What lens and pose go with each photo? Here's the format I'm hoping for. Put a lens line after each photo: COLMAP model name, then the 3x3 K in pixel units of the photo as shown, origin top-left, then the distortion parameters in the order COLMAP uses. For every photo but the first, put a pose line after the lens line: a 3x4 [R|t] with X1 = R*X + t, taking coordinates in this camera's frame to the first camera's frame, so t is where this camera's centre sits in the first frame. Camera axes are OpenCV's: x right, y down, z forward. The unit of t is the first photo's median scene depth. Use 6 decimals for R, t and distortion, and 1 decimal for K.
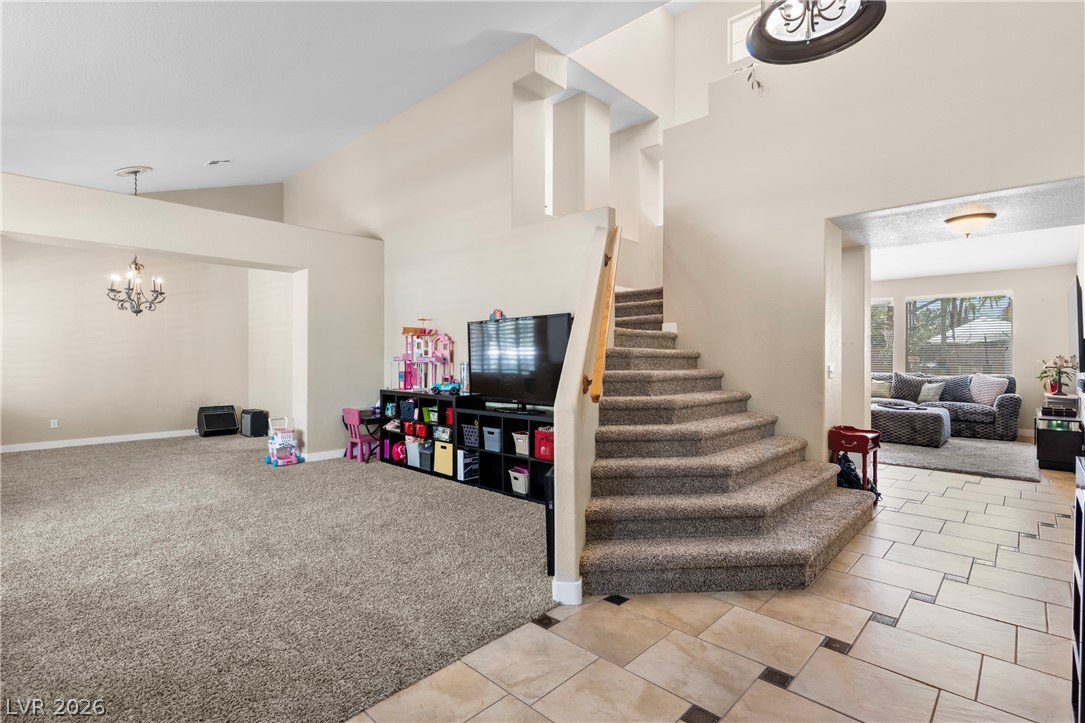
lens RADIAL K [[519.0, 0, 539.7], [0, 519.0, 363.6], [0, 0, 1]] dist [0.000870, 0.000100]
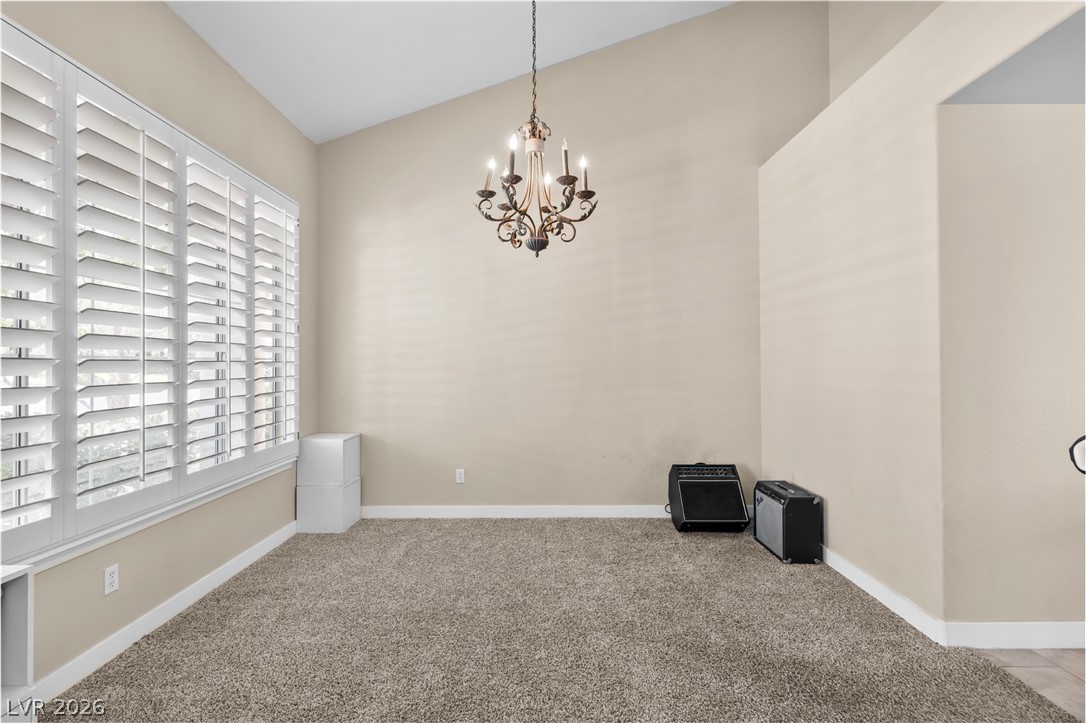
lens RADIAL K [[519.5, 0, 542.1], [0, 519.5, 364.4], [0, 0, 1]] dist [0.000870, 0.000100]
pose [[0.683119, -0.009660, -0.730243, -0.480654], [0.001410, 0.999928, -0.011909, -0.004178], [0.730306, 0.007106, 0.683084, 0.727464]]
